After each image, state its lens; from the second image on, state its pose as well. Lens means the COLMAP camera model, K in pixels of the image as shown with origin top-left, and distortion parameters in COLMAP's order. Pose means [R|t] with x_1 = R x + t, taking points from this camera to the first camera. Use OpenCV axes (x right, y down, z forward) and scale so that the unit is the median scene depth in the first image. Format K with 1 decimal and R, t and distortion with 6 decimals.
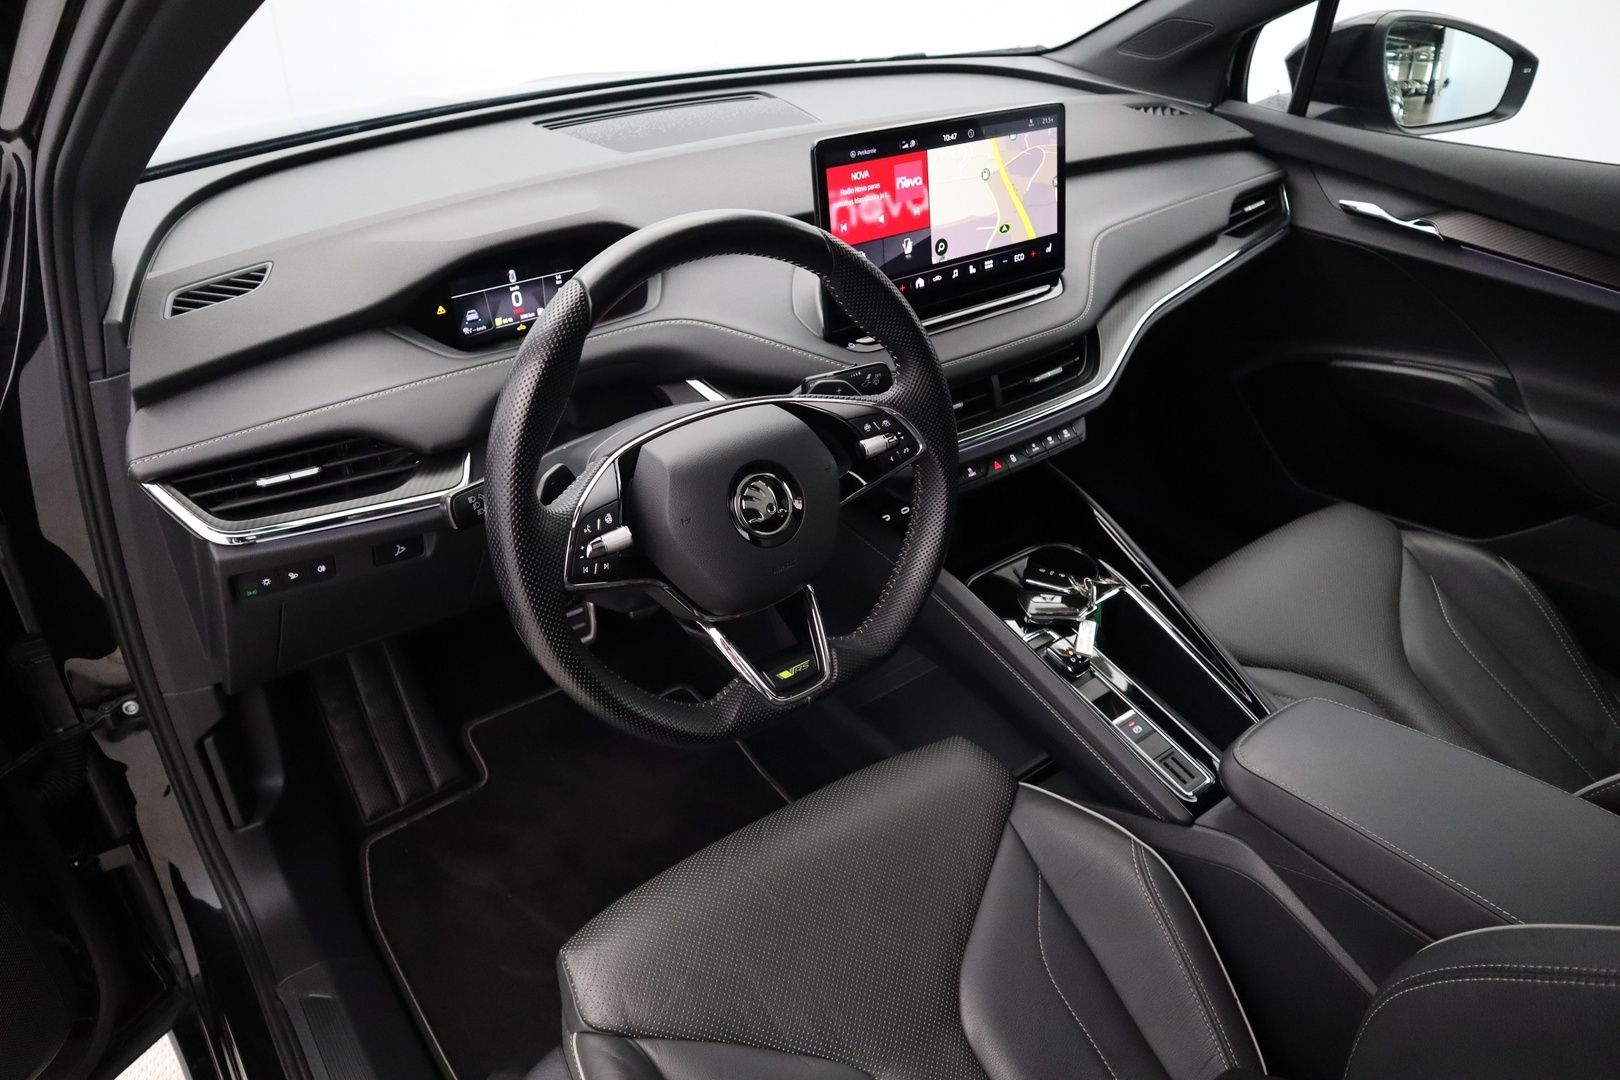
lens RADIAL K [[1115.3, 0, 810.0], [0, 1115.3, 540.0], [0, 0, 1]] dist [-0.073050, 0.004533]
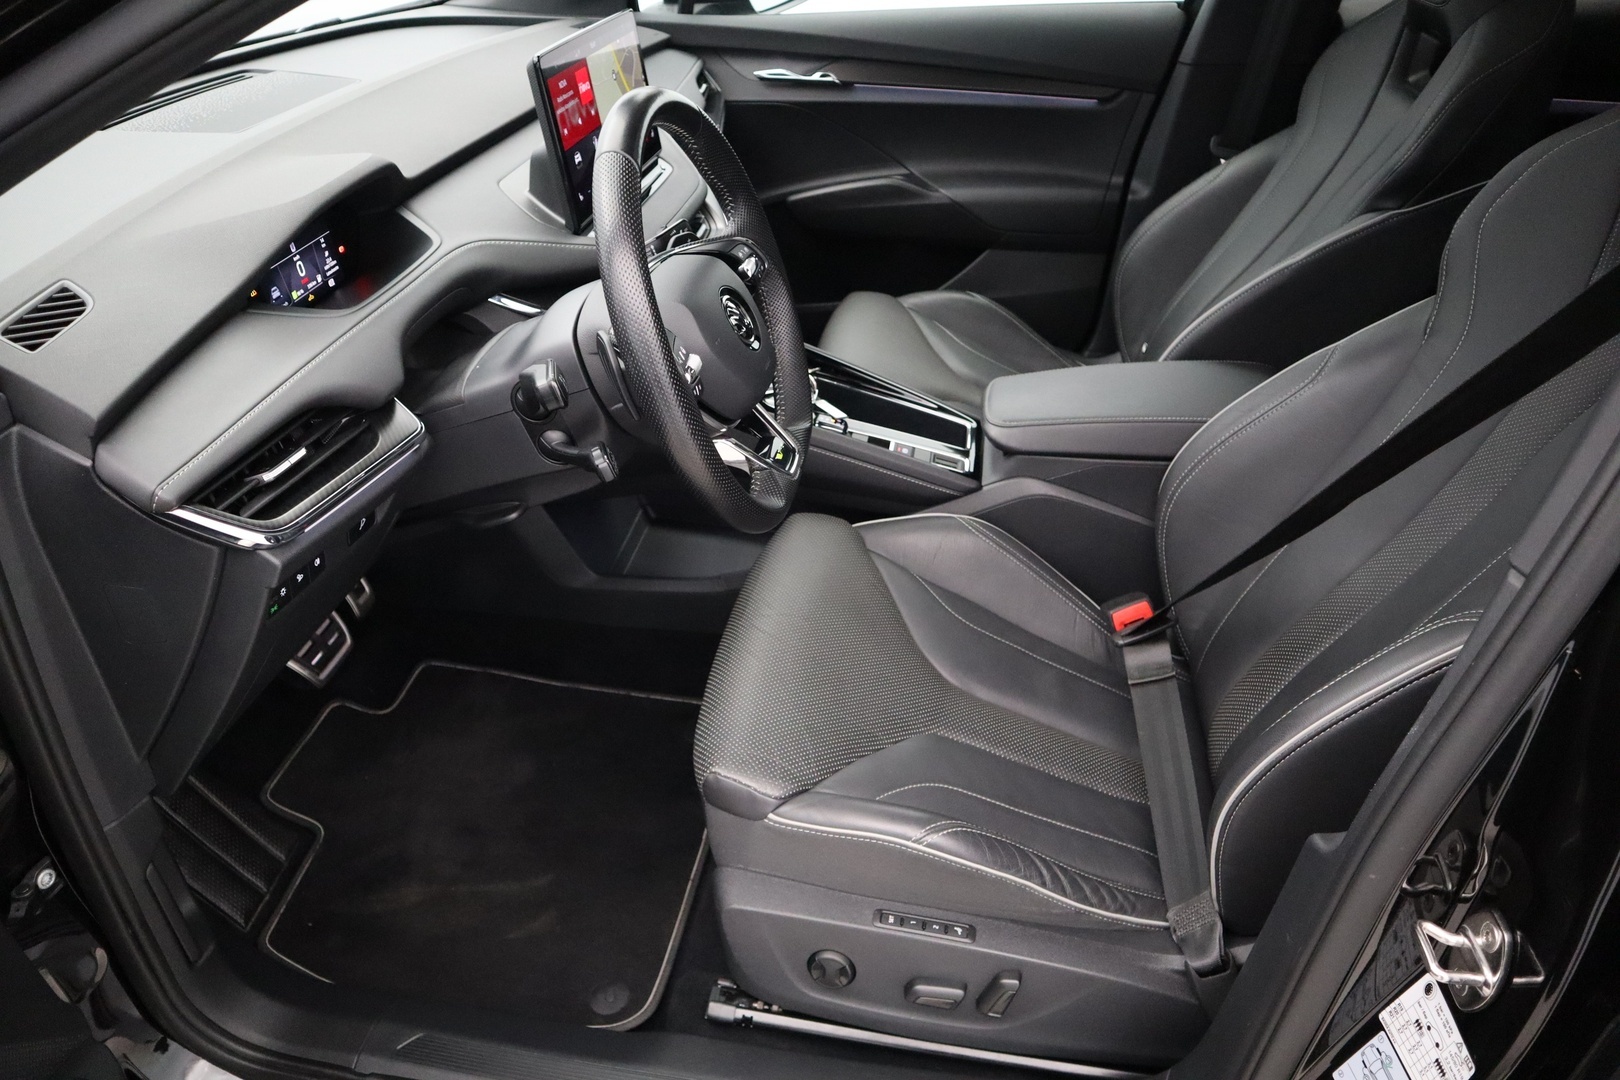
lens RADIAL K [[1115.3, 0, 810.0], [0, 1115.3, 540.0], [0, 0, 1]] dist [-0.073050, 0.004533]
pose [[0.713136, -0.394475, 0.579505, -0.589920], [0.385882, 0.911036, 0.145288, 0.029791], [-0.585263, 0.120011, 0.801913, 0.006174]]
